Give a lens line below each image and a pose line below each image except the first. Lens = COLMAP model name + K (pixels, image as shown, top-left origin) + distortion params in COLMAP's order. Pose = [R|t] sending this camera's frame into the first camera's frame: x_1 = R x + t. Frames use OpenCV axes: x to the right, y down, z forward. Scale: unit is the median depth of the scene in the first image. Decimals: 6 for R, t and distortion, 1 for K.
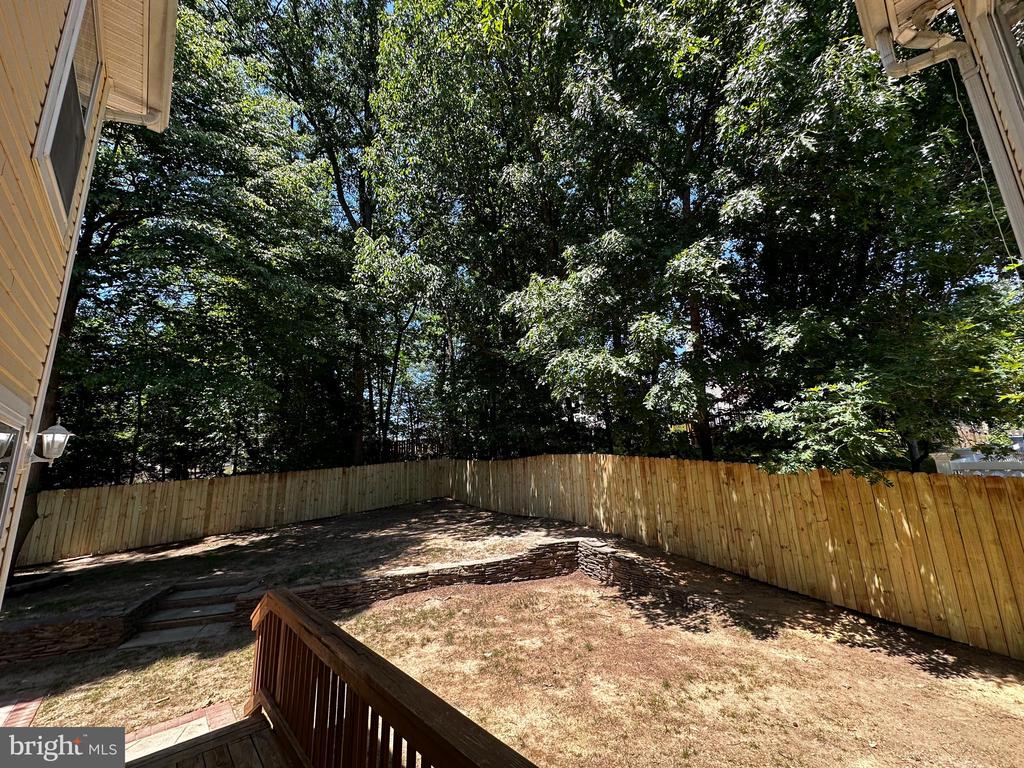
lens RADIAL K [[402.8, 0, 512.0], [0, 402.8, 384.0], [0, 0, 1]] dist [-0.002408, -0.000134]
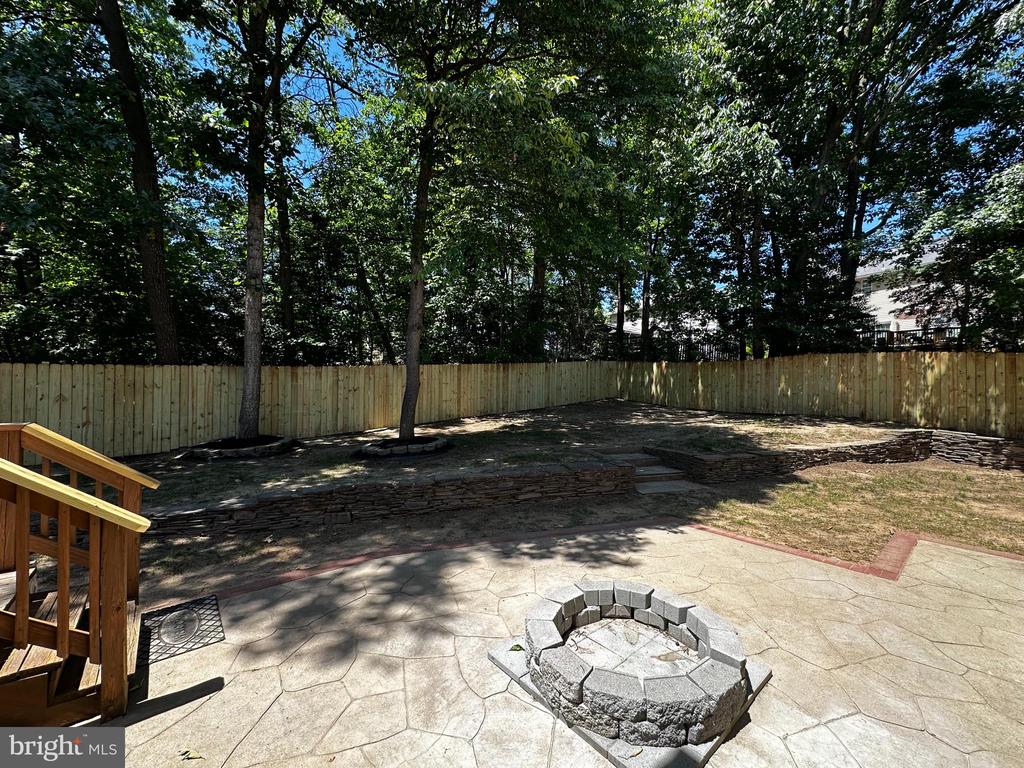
lens RADIAL K [[402.8, 0, 512.0], [0, 402.8, 384.0], [0, 0, 1]] dist [-0.002408, -0.000134]
pose [[0.998724, 0.046843, -0.018873, -0.933560], [-0.042039, 0.978210, 0.203318, 0.107758], [0.027986, -0.202265, 0.978931, -0.024300]]
